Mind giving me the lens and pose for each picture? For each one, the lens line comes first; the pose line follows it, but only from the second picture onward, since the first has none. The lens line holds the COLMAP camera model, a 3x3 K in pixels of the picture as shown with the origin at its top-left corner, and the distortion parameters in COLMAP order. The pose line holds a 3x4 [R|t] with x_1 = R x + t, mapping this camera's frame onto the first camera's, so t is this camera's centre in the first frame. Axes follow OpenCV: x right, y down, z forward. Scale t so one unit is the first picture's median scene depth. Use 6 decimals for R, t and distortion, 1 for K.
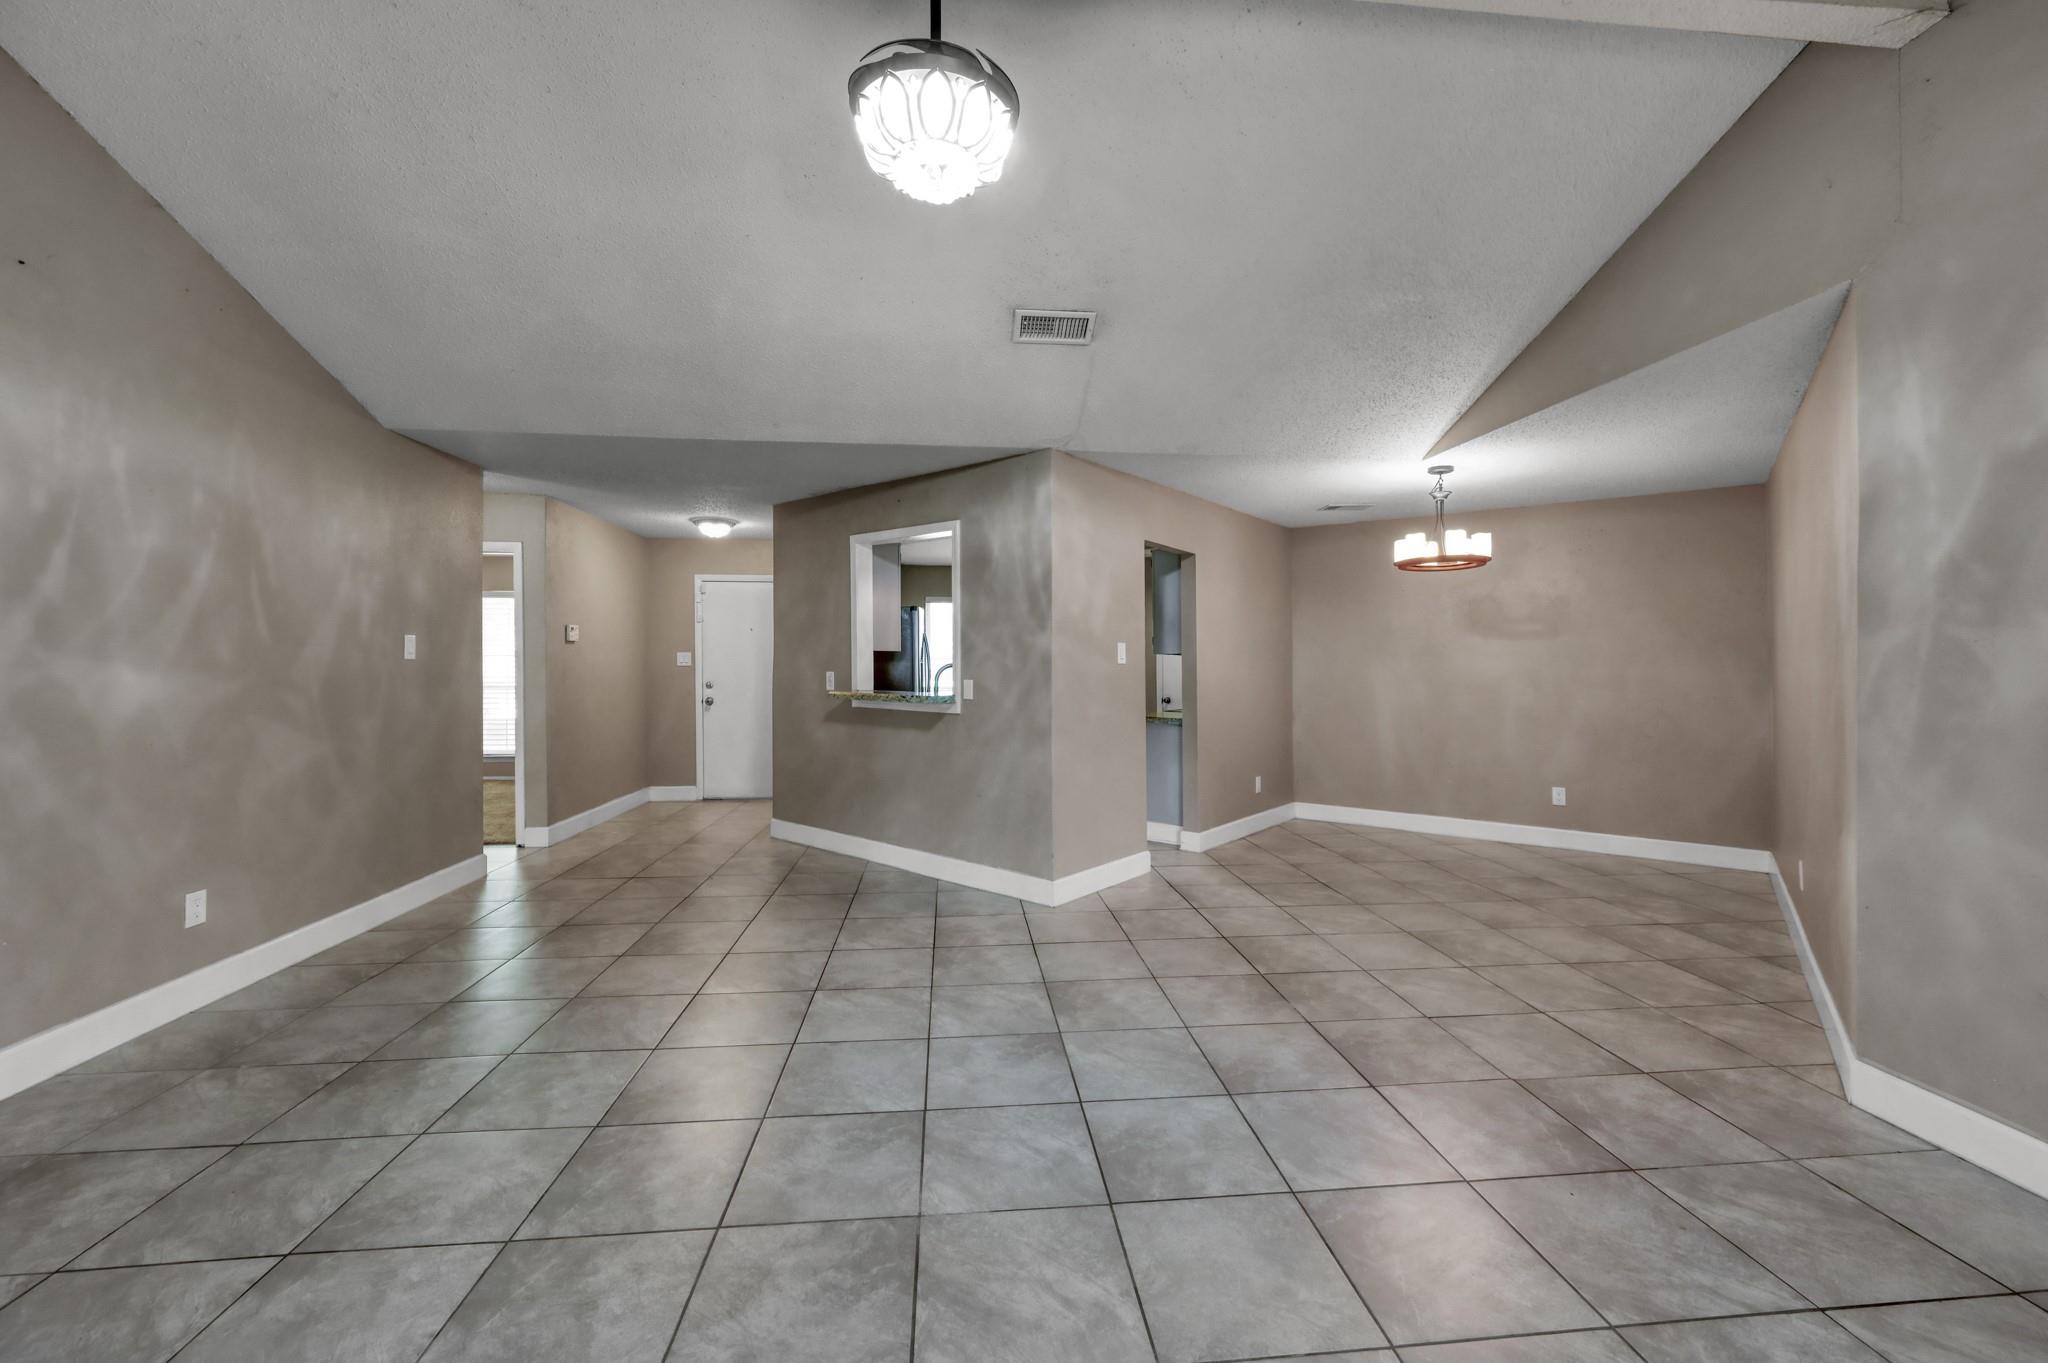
lens RADIAL K [[816.5, 0, 1031.0], [0, 816.5, 658.0], [0, 0, 1]] dist [-0.002558, 0.001139]
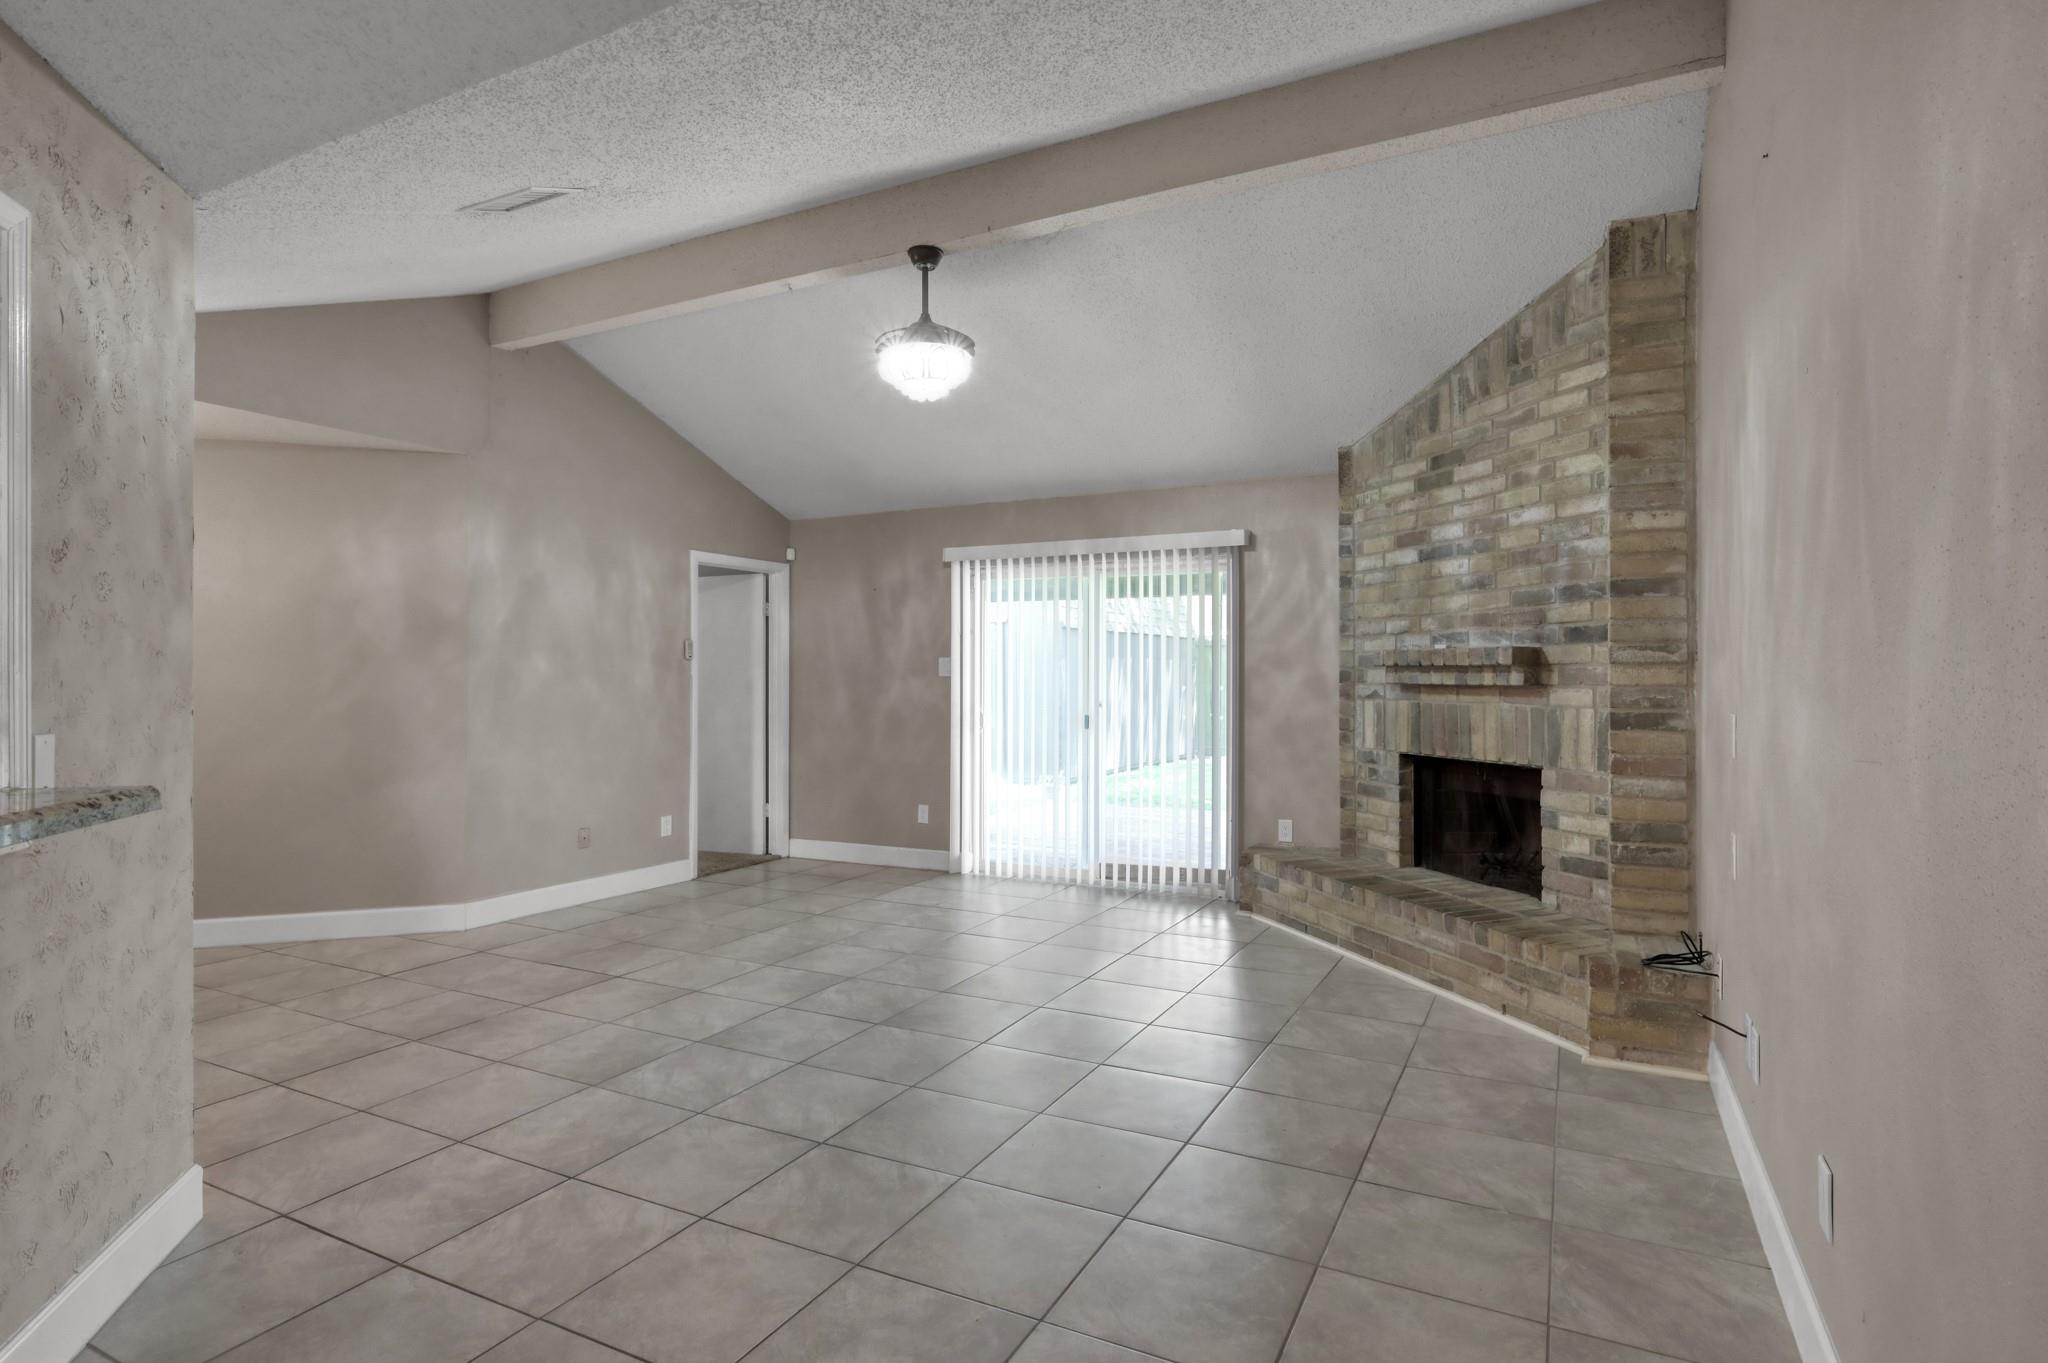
lens RADIAL K [[1076.4, 0, 1027.2], [0, 1076.4, 665.0], [0, 0, 1]] dist [0.001422, -0.005846]
pose [[-0.839365, 0.000131, 0.543568, -0.656858], [-0.008841, 0.999864, -0.013893, 0.003611], [-0.543496, -0.016467, -0.839250, 1.210954]]
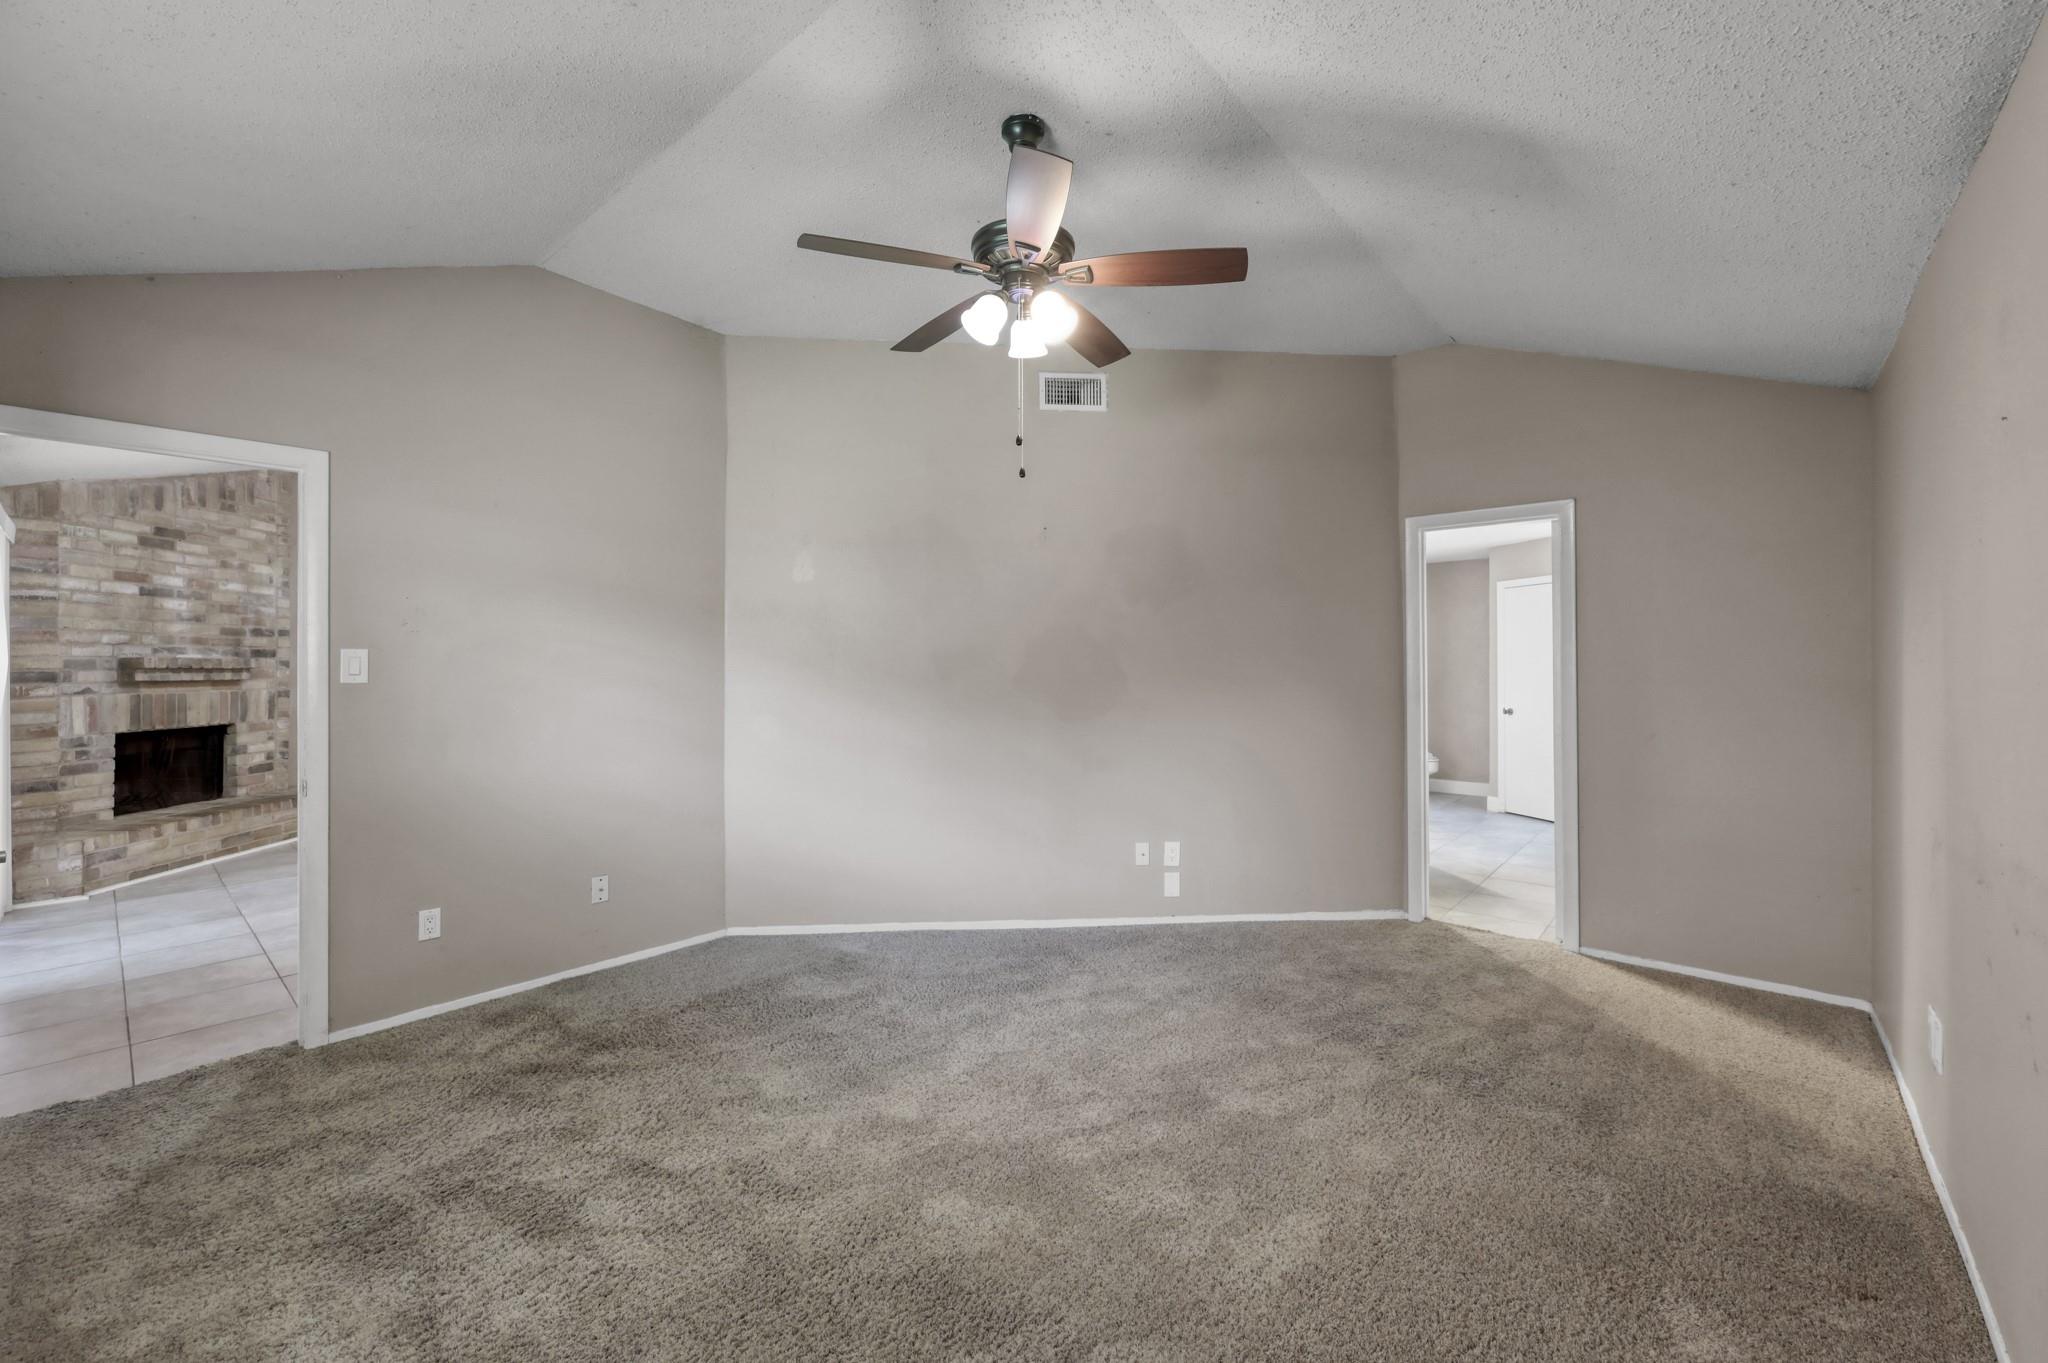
lens RADIAL K [[816.5, 0, 1027.3], [0, 816.5, 674.0], [0, 0, 1]] dist [-0.002558, 0.001139]
pose [[0.681658, 0.002658, -0.731666, 1.439684], [0.009622, 0.999874, 0.012596, -0.008807], [0.731608, -0.015626, 0.681546, 0.159876]]
